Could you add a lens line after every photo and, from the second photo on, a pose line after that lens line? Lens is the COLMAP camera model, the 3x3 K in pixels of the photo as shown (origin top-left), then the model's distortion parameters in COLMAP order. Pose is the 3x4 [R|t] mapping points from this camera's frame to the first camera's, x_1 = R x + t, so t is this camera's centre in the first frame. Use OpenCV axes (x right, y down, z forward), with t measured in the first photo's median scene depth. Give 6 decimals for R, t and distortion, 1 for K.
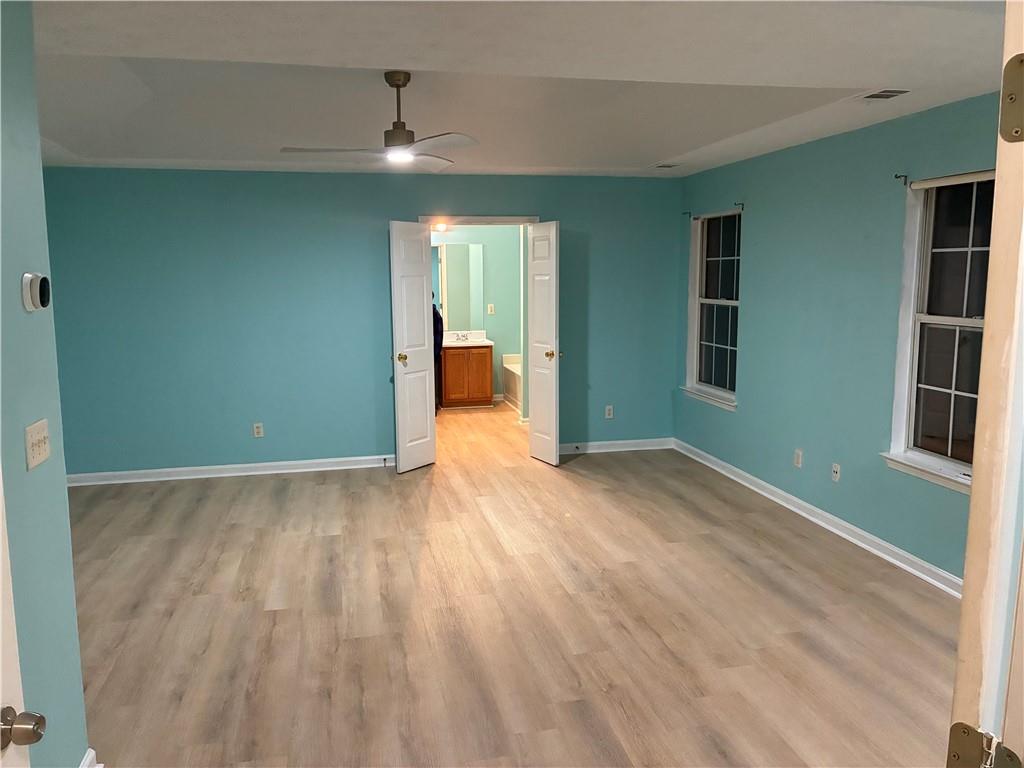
lens RADIAL K [[782.4, 0, 517.6], [0, 782.4, 380.0], [0, 0, 1]] dist [0.041494, -0.019158]
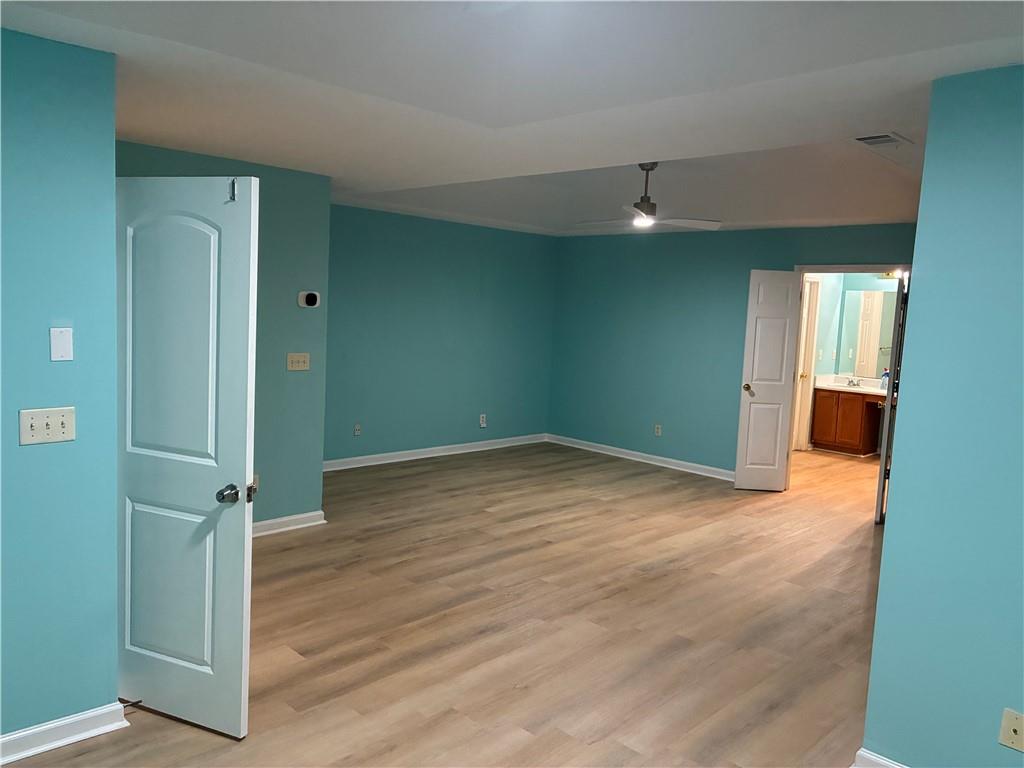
lens RADIAL K [[782.4, 0, 517.3], [0, 782.4, 382.4], [0, 0, 1]] dist [0.041494, -0.019158]
pose [[0.547518, 0.121516, -0.827924, 0.975667], [-0.169826, 0.984946, 0.032254, -0.025267], [0.819380, 0.122943, 0.559913, 0.126939]]
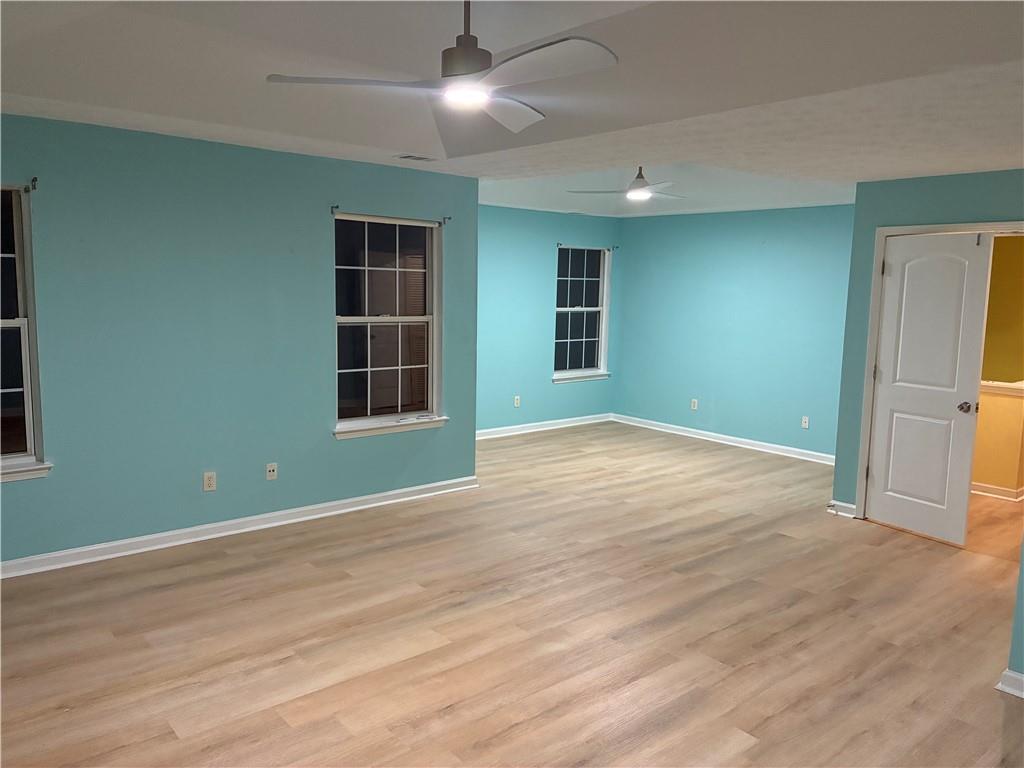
lens RADIAL K [[782.4, 0, 507.2], [0, 782.4, 386.7], [0, 0, 1]] dist [0.041494, -0.019158]
pose [[-0.465044, -0.122420, 0.876783, -0.804834], [0.102142, 0.976359, 0.190499, -0.199542], [-0.879376, 0.178147, -0.441545, 1.438260]]
